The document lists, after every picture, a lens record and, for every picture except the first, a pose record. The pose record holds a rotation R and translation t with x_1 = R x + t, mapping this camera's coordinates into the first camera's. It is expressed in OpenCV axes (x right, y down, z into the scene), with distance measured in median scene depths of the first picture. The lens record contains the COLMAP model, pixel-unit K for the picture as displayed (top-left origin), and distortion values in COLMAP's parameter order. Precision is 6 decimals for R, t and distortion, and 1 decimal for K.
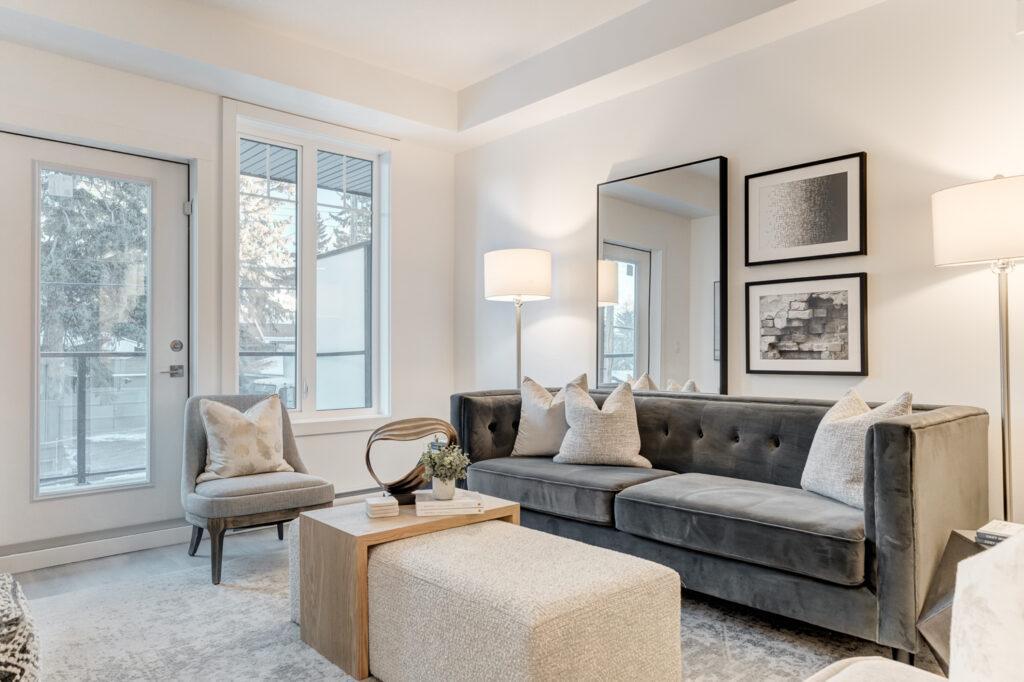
lens RADIAL K [[679.3, 0, 514.2], [0, 679.3, 340.0], [0, 0, 1]] dist [0.001131, 0.005826]
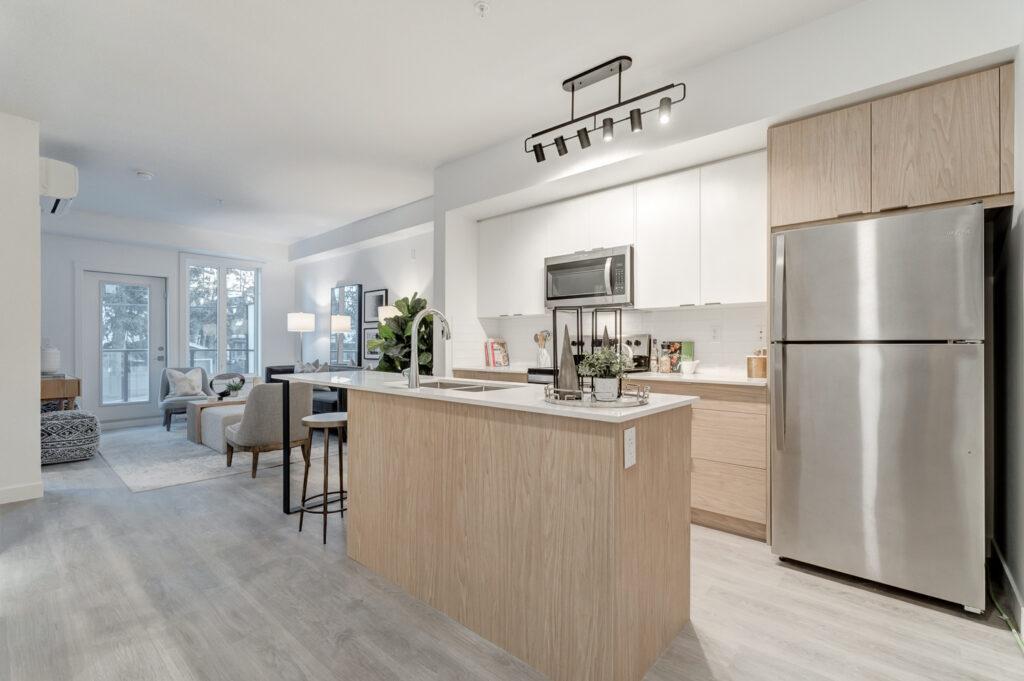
lens RADIAL K [[455.8, 0, 507.4], [0, 455.8, 341.6], [0, 0, 1]] dist [0.001121, -0.000694]
pose [[0.994479, 0.003604, 0.104878, 0.699176], [-0.004783, 0.999928, 0.010986, -0.048121], [-0.104831, -0.011427, 0.994424, -0.954785]]
